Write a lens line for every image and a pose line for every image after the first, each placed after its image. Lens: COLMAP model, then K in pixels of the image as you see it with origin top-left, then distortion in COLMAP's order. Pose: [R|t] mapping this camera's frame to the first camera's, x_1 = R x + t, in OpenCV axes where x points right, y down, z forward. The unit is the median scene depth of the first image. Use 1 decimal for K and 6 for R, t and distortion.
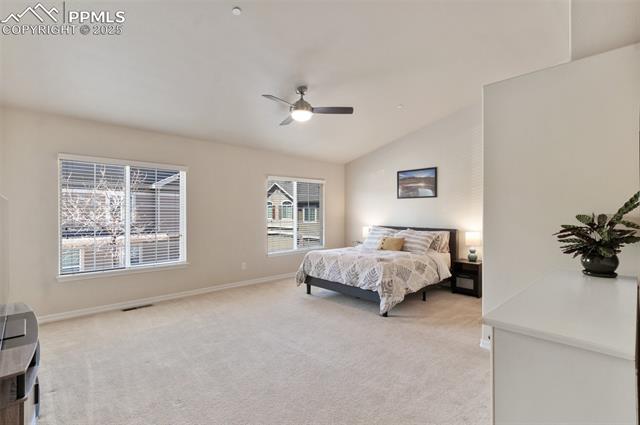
lens RADIAL K [[301.5, 0, 314.2], [0, 301.5, 211.4], [0, 0, 1]] dist [-0.002897, -0.000364]
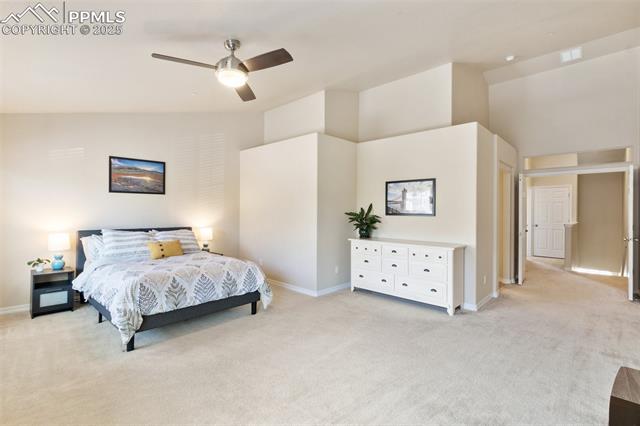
lens RADIAL K [[301.5, 0, 314.2], [0, 301.5, 211.9], [0, 0, 1]] dist [-0.002897, -0.000364]
pose [[-0.064355, -0.008854, 0.997888, -0.553204], [-0.007168, 0.999939, 0.008410, -0.004466], [-0.997901, -0.006611, -0.064414, 0.600664]]
